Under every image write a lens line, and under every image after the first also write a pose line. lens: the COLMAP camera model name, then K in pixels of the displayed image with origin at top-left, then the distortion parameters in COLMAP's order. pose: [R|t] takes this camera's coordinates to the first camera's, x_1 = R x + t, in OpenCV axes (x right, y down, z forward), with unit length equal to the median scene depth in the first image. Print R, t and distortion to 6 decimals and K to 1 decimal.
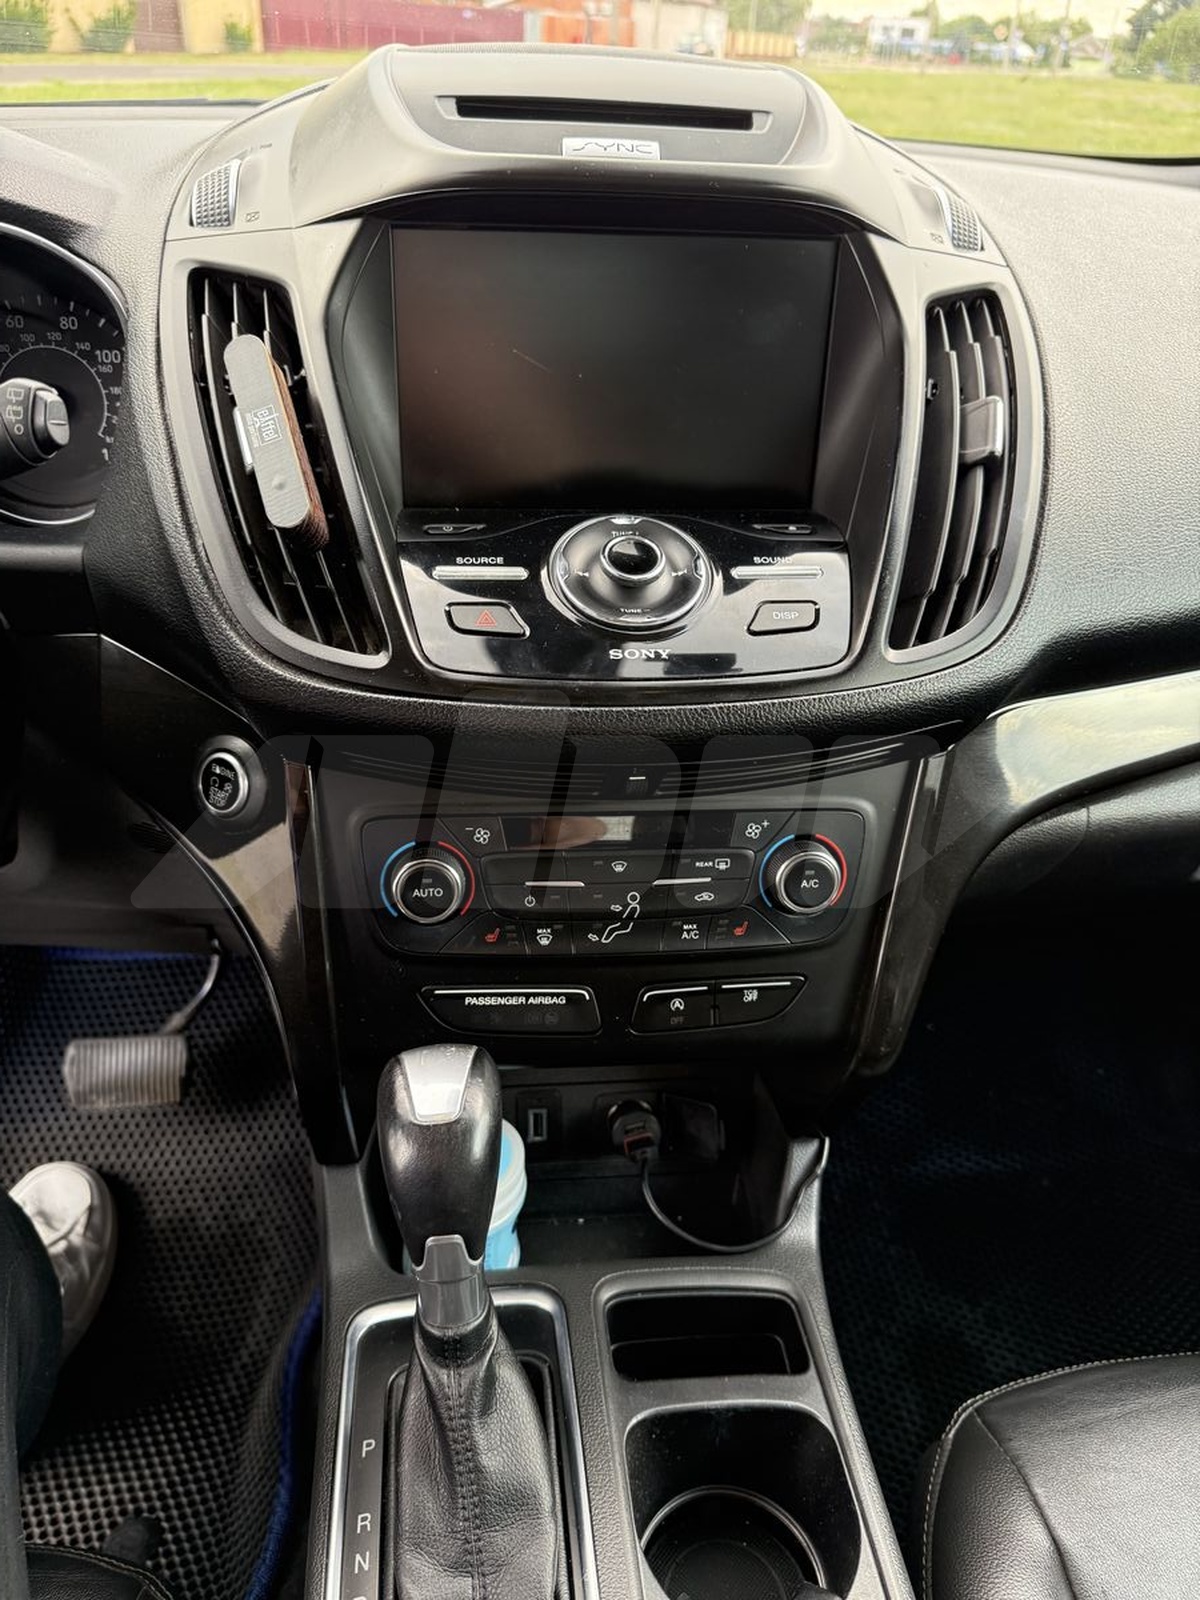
lens RADIAL K [[1135.1, 0, 589.2], [0, 1135.1, 800.6], [0, 0, 1]] dist [0.035761, -0.037434]
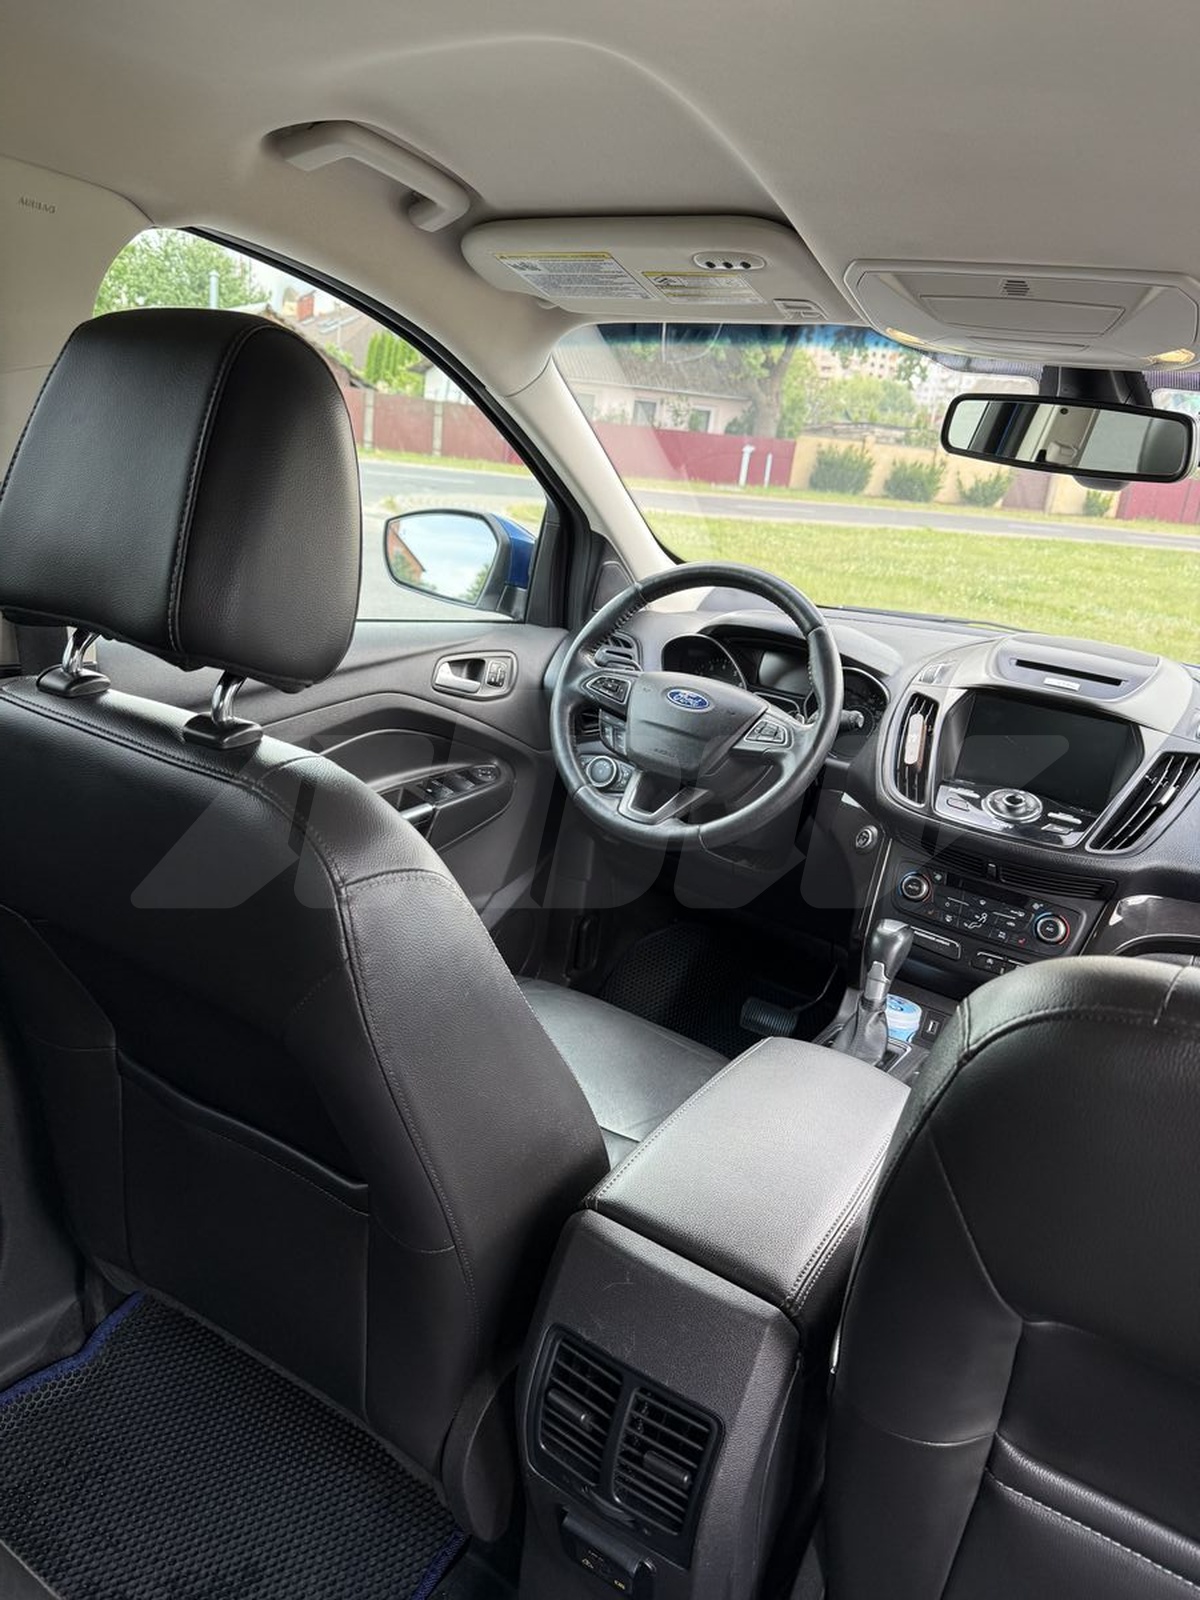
lens RADIAL K [[1117.9, 0, 594.3], [0, 1117.9, 793.7], [0, 0, 1]] dist [0.098057, -0.146994]
pose [[0.787300, 0.235315, -0.569899, 0.831077], [-0.405597, 0.893818, -0.191258, 0.770492], [0.464380, 0.381727, 0.799147, -1.873534]]
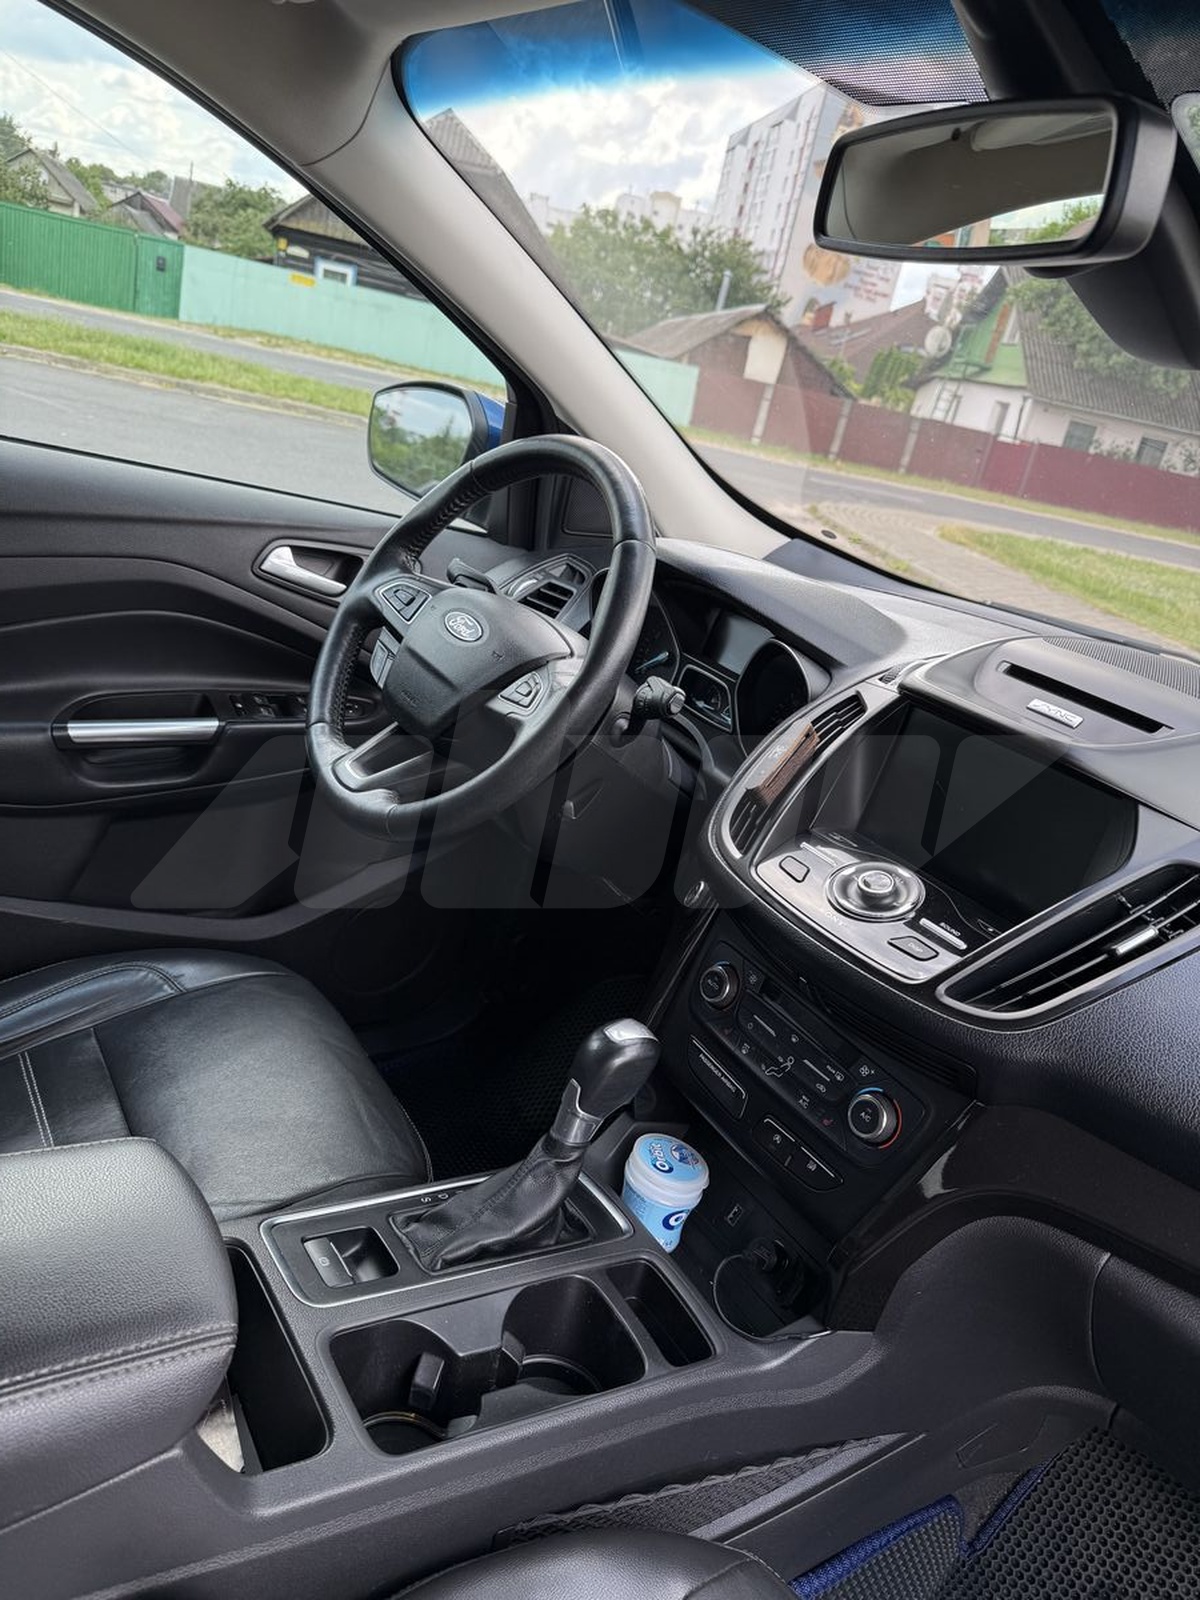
lens RADIAL K [[1117.9, 0, 594.3], [0, 1117.9, 793.7], [0, 0, 1]] dist [0.098057, -0.146994]
pose [[0.469371, 0.371038, -0.801263, 1.123242], [-0.633288, 0.773813, -0.012646, -0.014835], [0.615335, 0.513366, 0.598179, -0.389133]]
